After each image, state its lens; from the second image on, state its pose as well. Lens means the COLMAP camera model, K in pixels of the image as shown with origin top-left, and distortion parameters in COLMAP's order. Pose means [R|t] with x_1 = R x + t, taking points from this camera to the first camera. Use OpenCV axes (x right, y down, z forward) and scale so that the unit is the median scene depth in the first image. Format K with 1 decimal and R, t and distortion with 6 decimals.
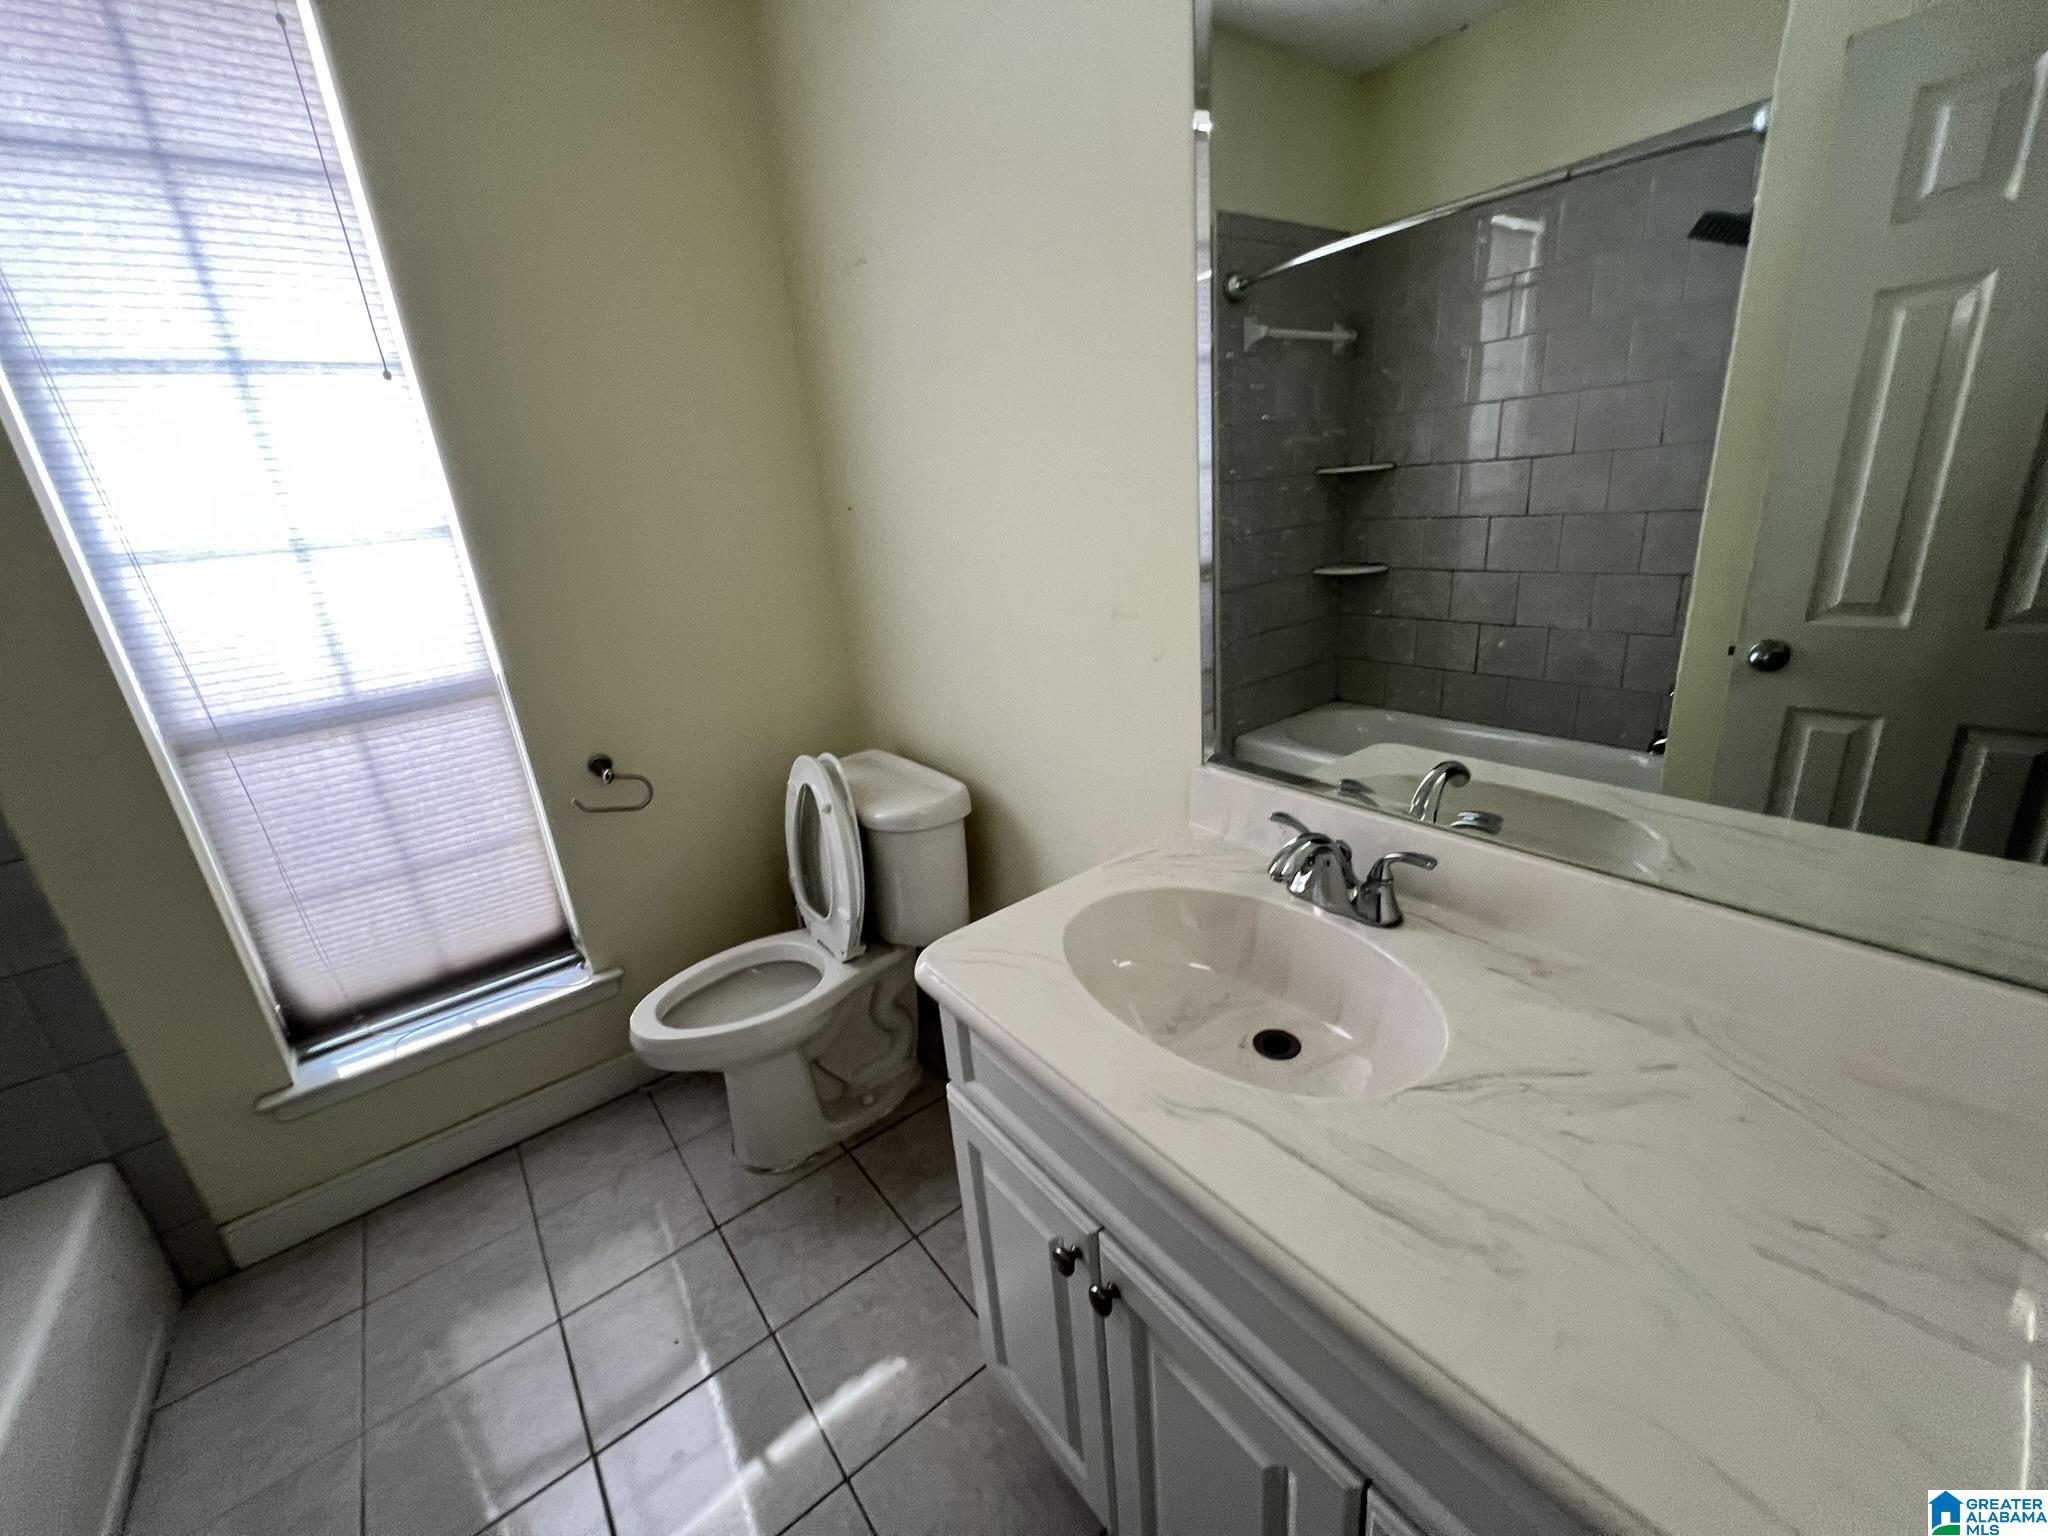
lens RADIAL K [[820.0, 0, 1022.5], [0, 820.0, 766.1], [0, 0, 1]] dist [-0.002013, -0.000777]
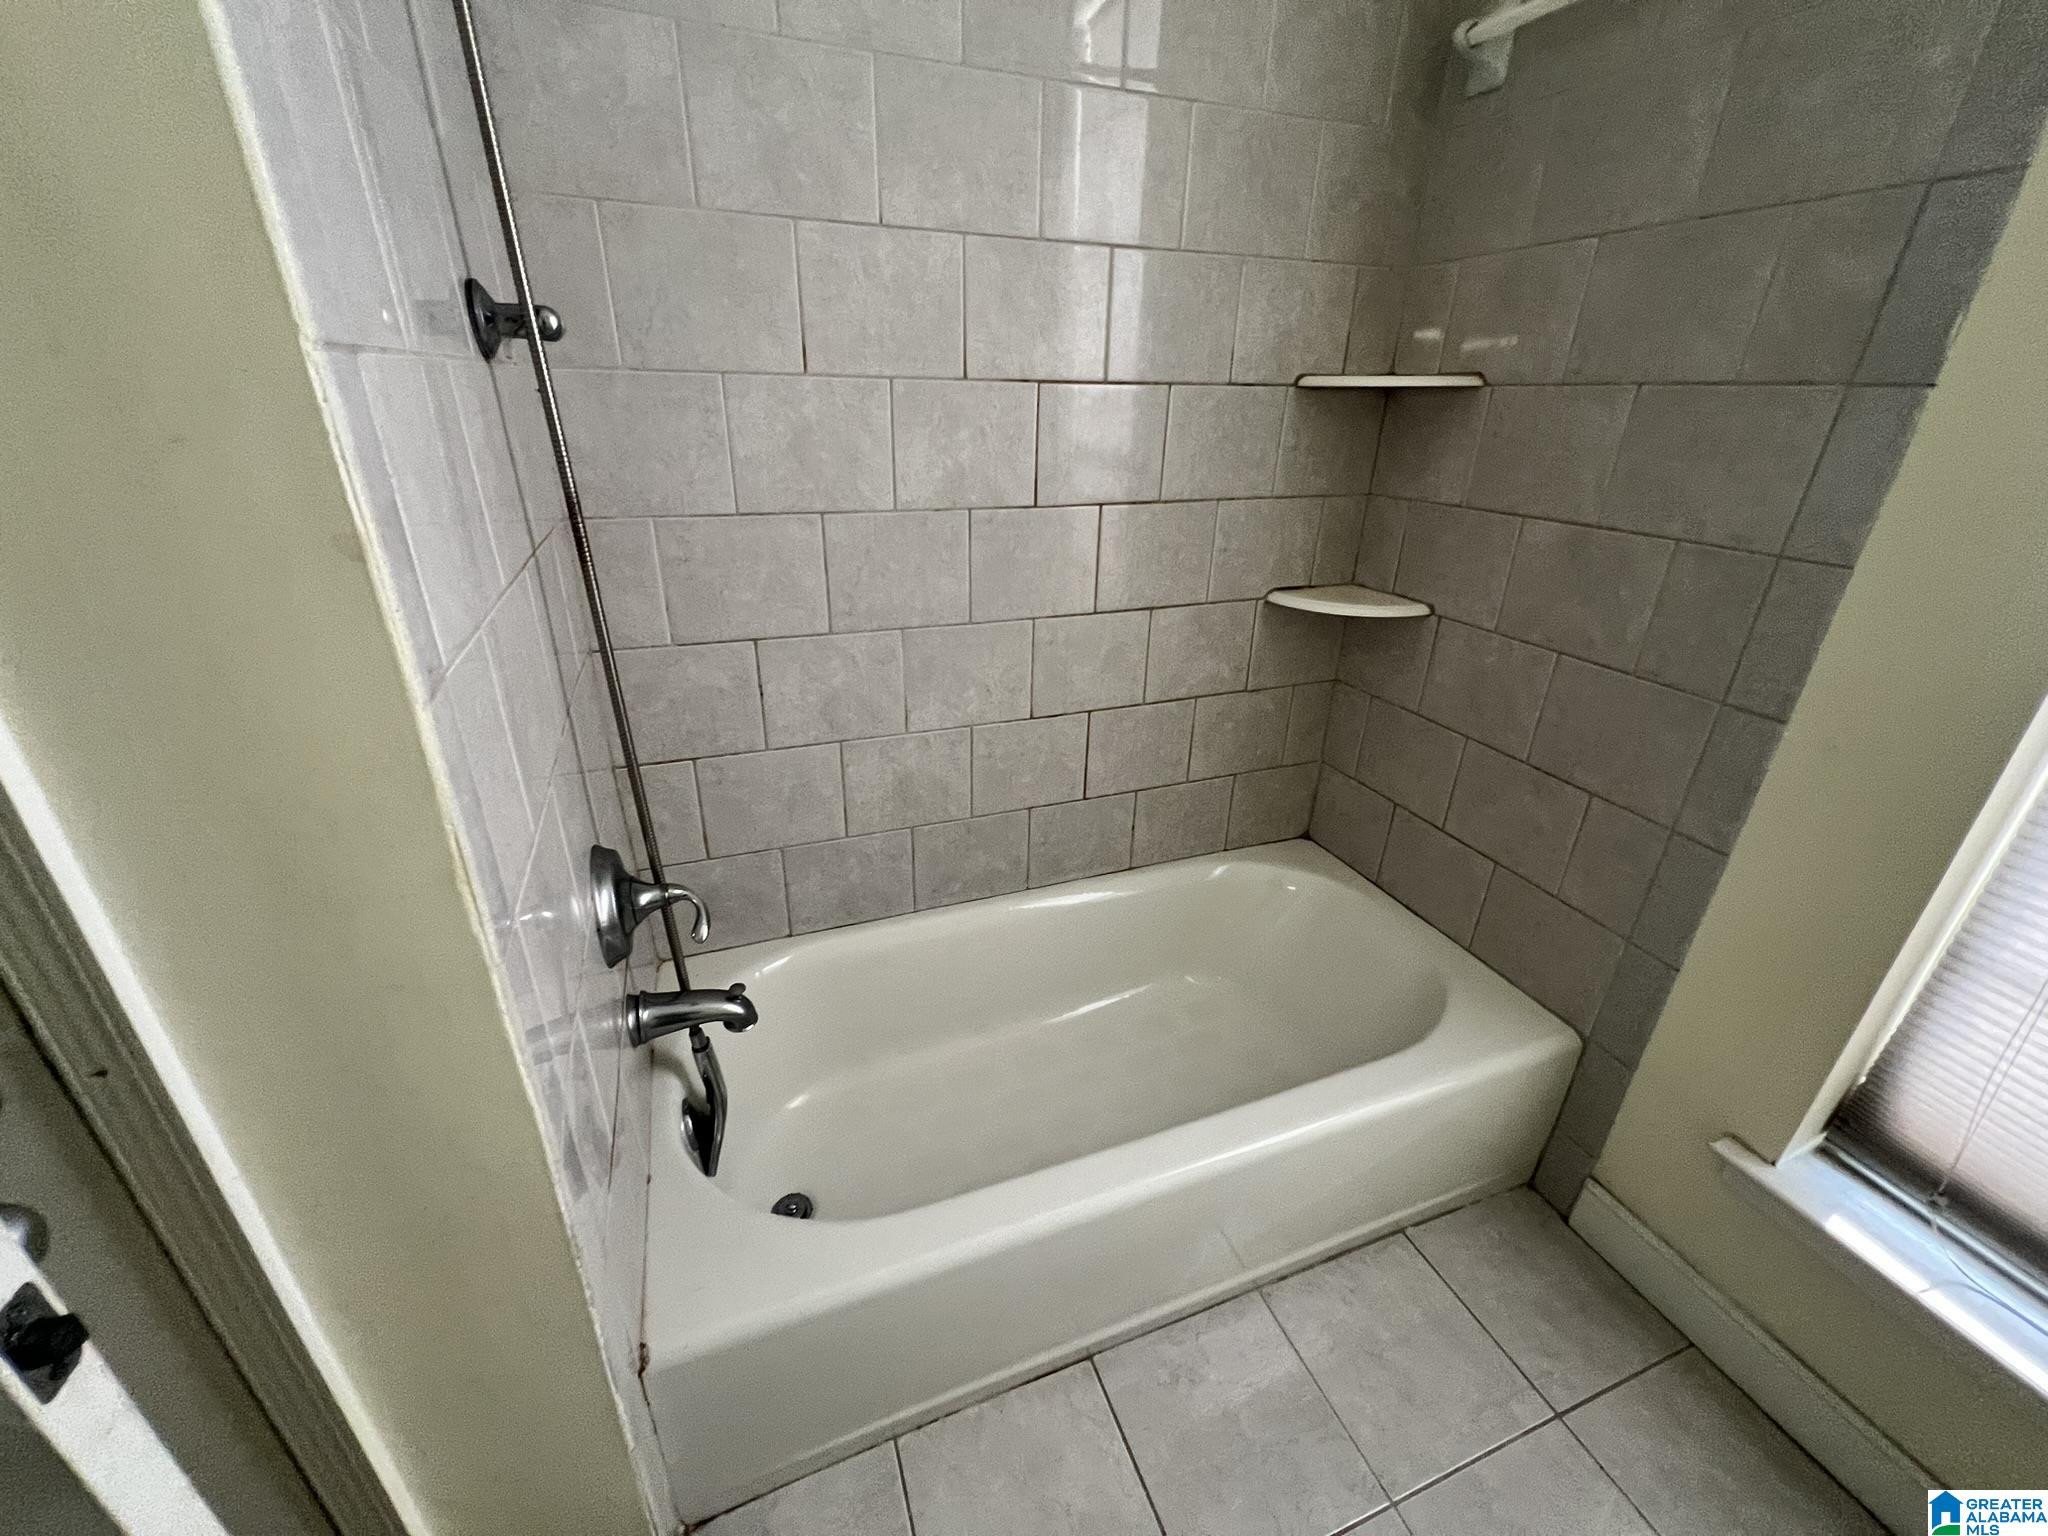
lens RADIAL K [[820.0, 0, 1018.0], [0, 820.0, 761.9], [0, 0, 1]] dist [-0.002013, -0.000777]
pose [[-0.294866, 0.464621, -0.834974, -0.307001], [-0.305249, 0.782237, 0.543073, -0.043096], [0.905471, 0.415009, -0.088830, 0.365042]]
